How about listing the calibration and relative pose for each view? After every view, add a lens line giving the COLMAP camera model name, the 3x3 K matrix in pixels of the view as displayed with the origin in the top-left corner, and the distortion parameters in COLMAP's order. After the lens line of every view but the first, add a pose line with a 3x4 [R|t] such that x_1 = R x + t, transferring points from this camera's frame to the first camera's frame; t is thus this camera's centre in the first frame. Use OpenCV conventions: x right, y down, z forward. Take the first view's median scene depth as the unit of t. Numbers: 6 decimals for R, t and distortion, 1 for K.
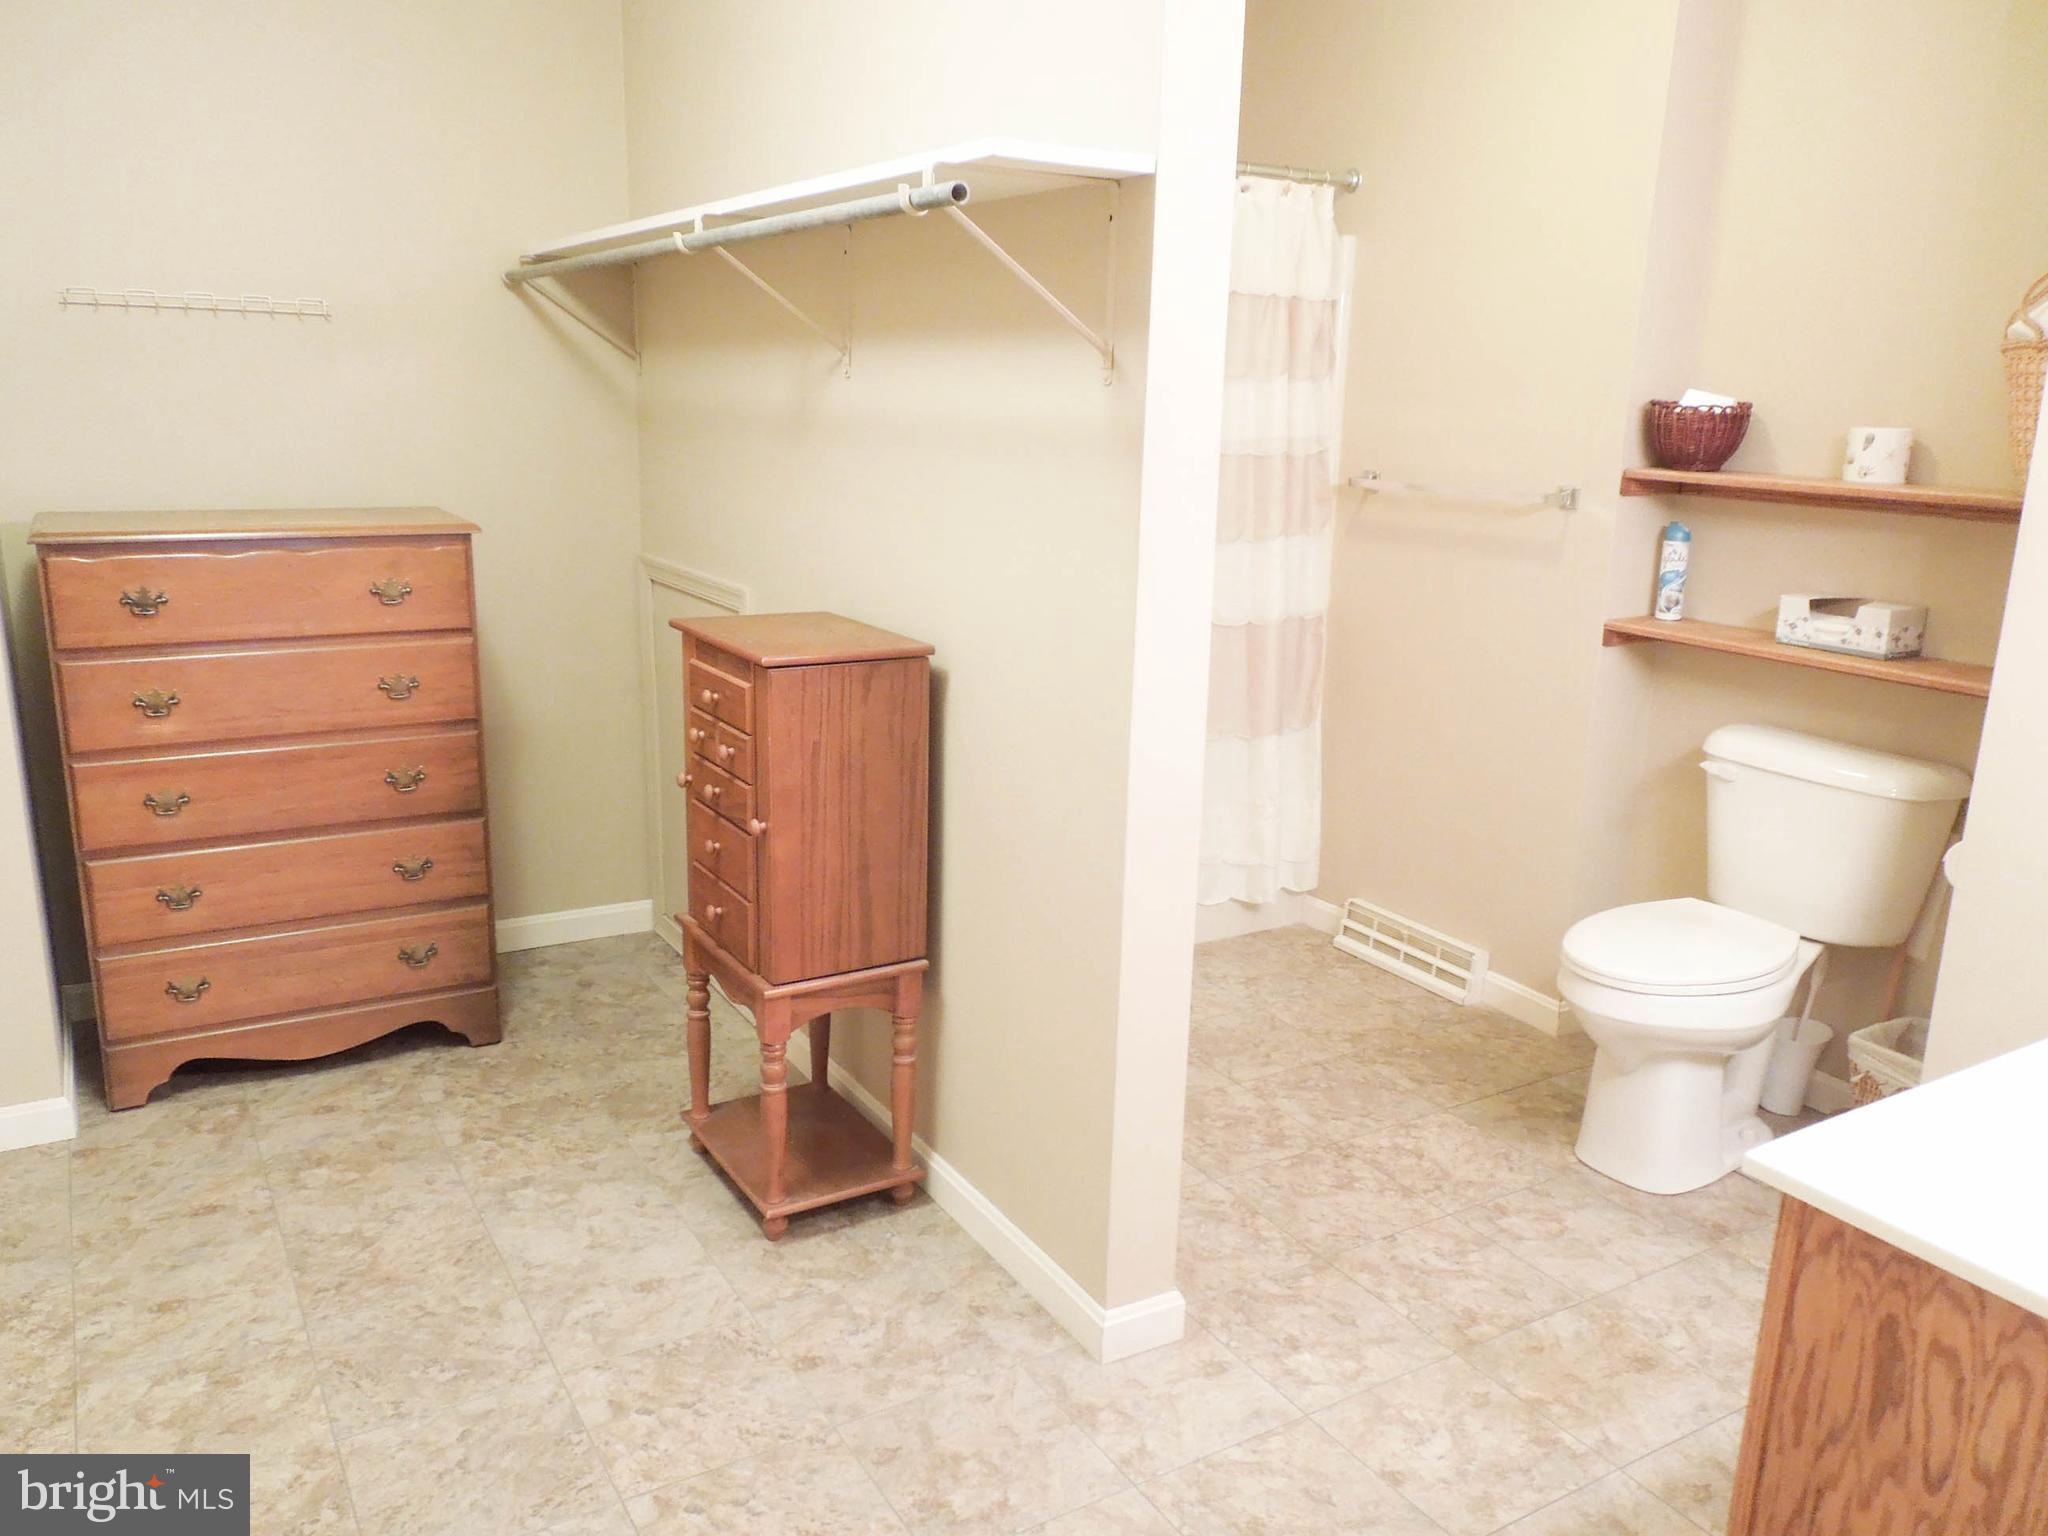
lens RADIAL K [[1551.6, 0, 1026.0], [0, 1551.6, 765.5], [0, 0, 1]] dist [-0.004097, -0.000213]
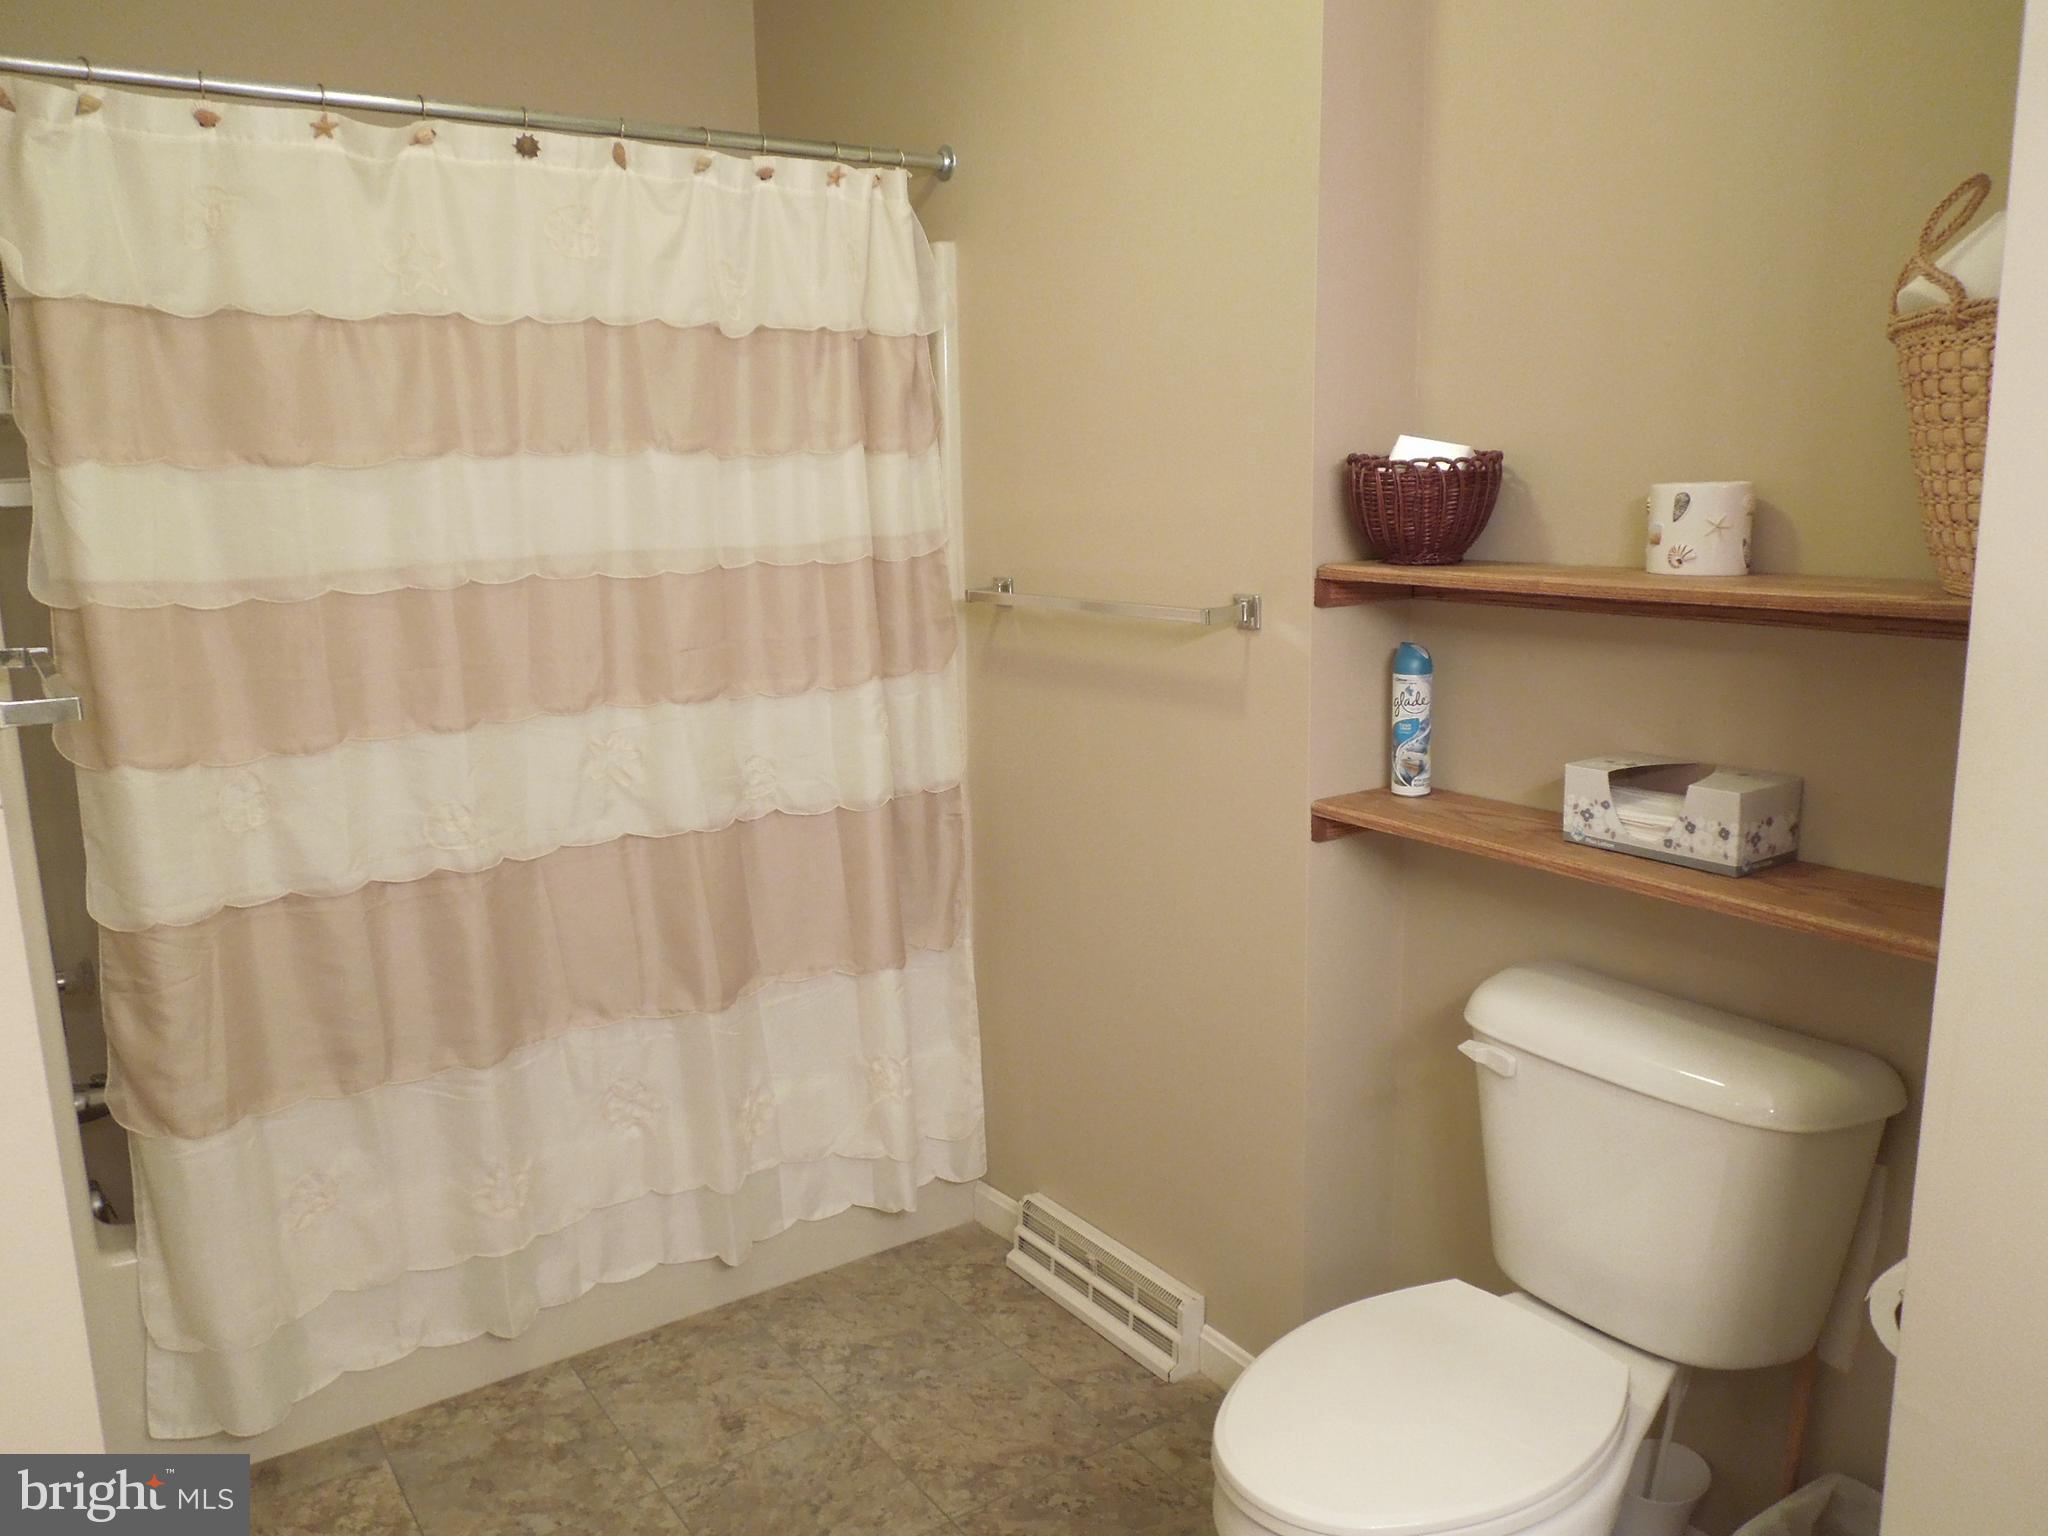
lens RADIAL K [[1551.6, 0, 1020.2], [0, 1551.6, 766.5], [0, 0, 1]] dist [-0.004097, -0.000213]
pose [[0.997394, -0.057488, 0.043584, 0.261985], [0.059704, 0.996893, -0.051380, -0.095110], [-0.040495, 0.053848, 0.997728, 0.427364]]
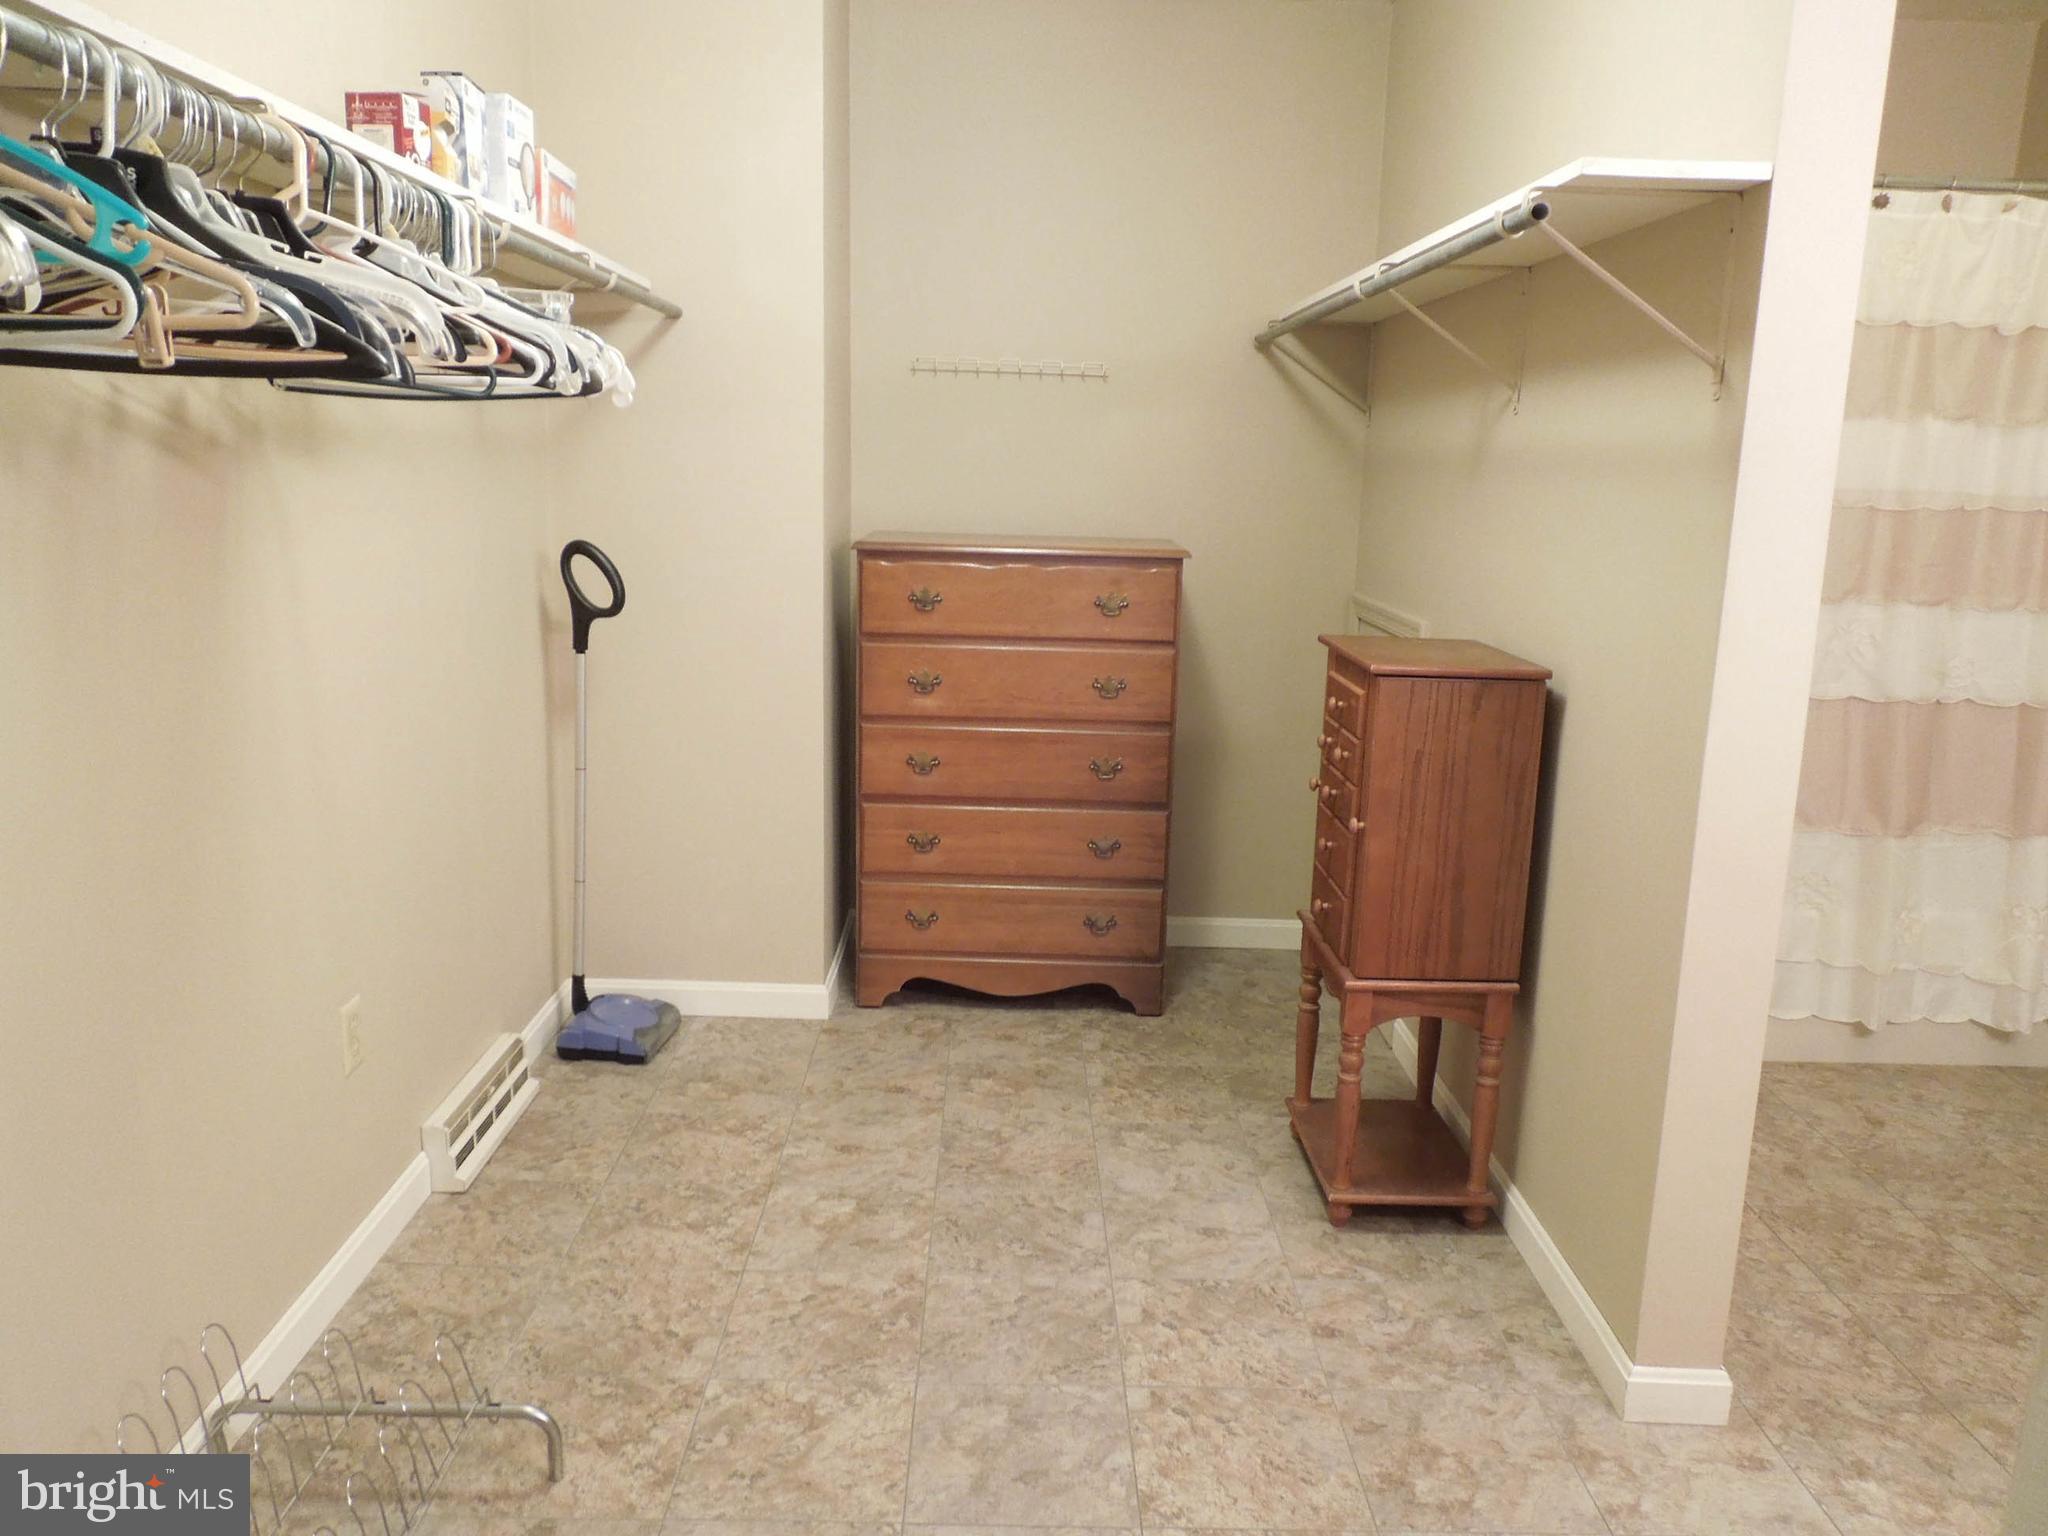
lens RADIAL K [[1551.6, 0, 1027.0], [0, 1551.6, 764.8], [0, 0, 1]] dist [-0.004097, -0.000213]
pose [[0.861398, 0.098351, -0.498317, 0.133061], [-0.126536, 0.991695, -0.023005, 0.043232], [0.491917, 0.082872, 0.866689, -0.031300]]
